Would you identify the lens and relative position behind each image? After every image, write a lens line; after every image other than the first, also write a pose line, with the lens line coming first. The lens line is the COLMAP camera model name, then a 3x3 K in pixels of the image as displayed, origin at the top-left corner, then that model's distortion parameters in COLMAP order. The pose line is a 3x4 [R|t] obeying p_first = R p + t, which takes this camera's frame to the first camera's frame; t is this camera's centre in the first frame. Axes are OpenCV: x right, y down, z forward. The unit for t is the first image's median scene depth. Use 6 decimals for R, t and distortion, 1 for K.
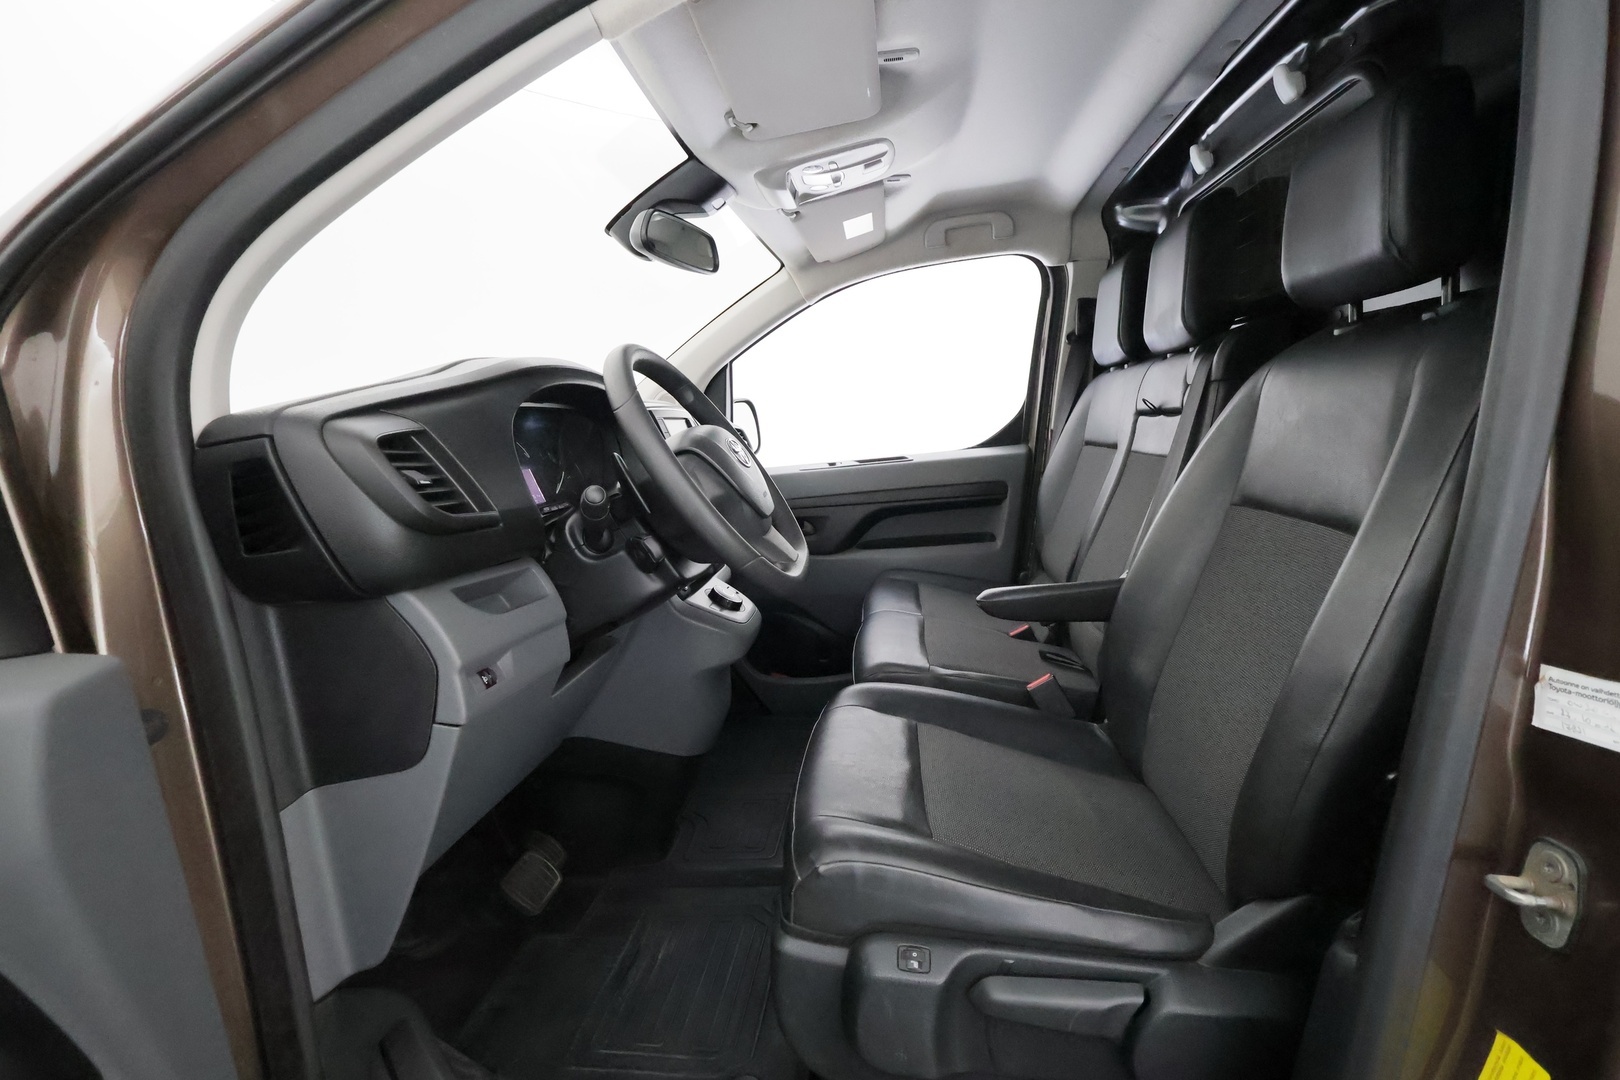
lens RADIAL K [[752.3, 0, 833.1], [0, 752.3, 550.1], [0, 0, 1]] dist [-0.000393, 0.000612]
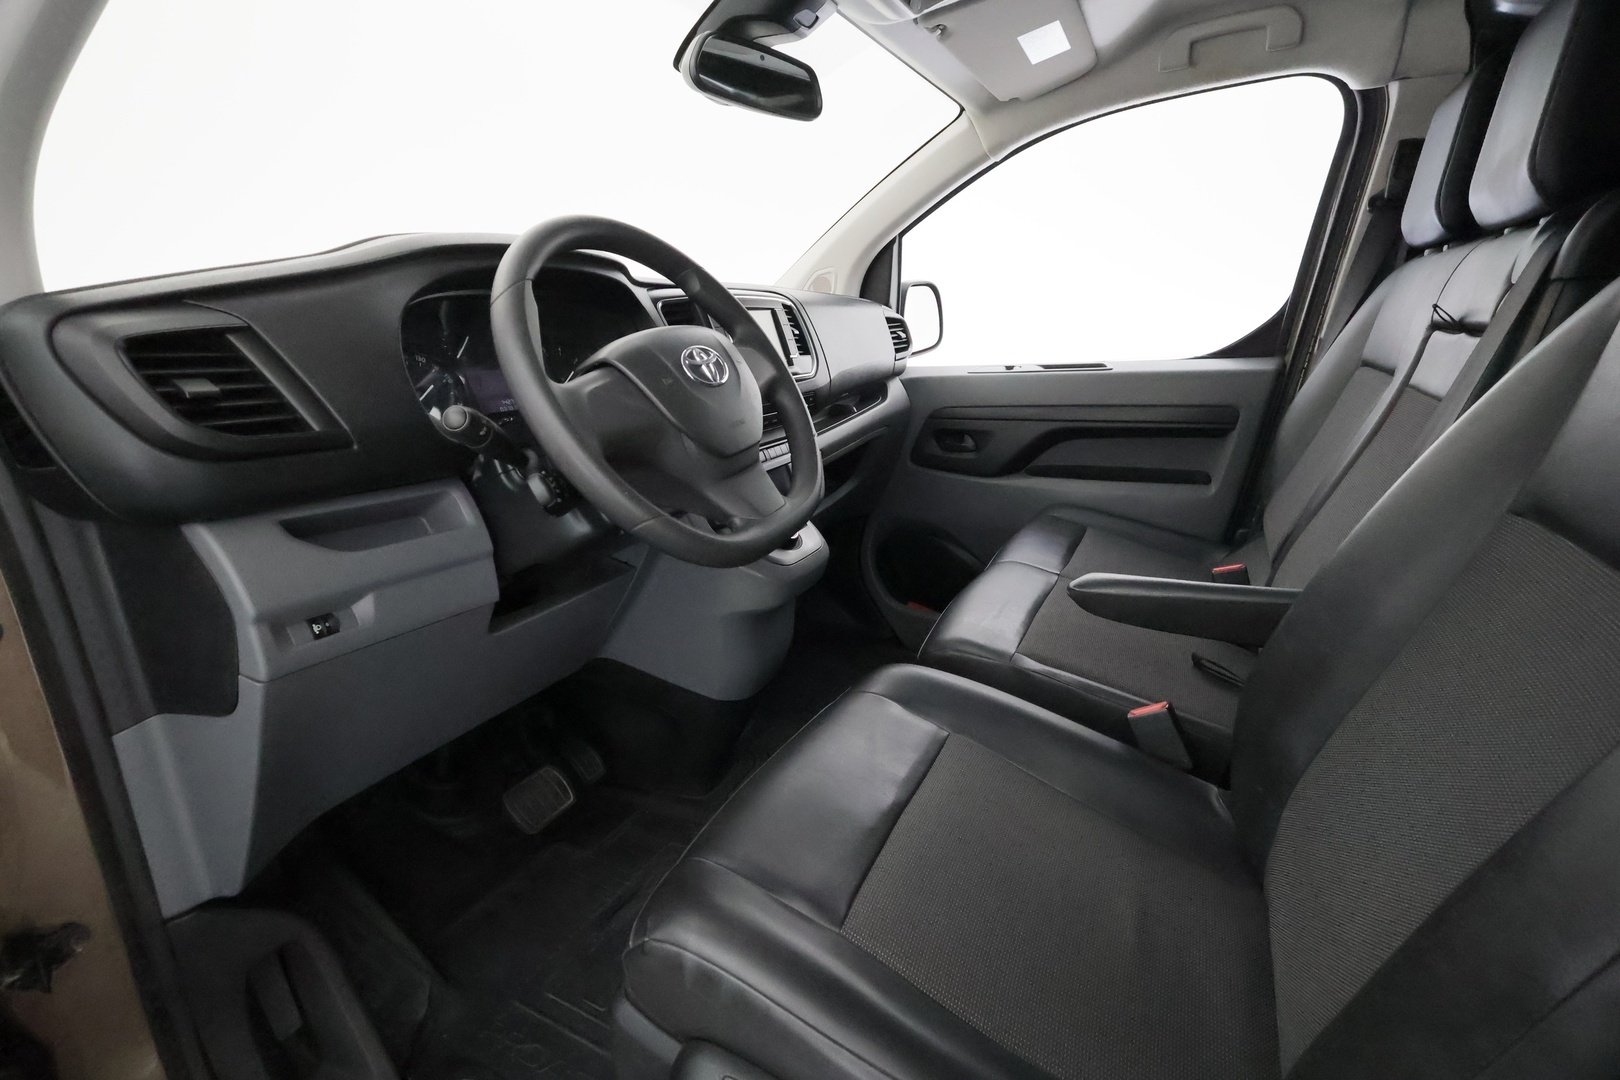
lens RADIAL K [[752.3, 0, 833.1], [0, 752.3, 550.1], [0, 0, 1]] dist [-0.000393, 0.000612]
pose [[0.931276, 0.146293, -0.333651, 0.146609], [-0.093542, 0.981149, 0.169105, -0.047288], [0.352100, -0.126273, 0.927405, 0.172377]]
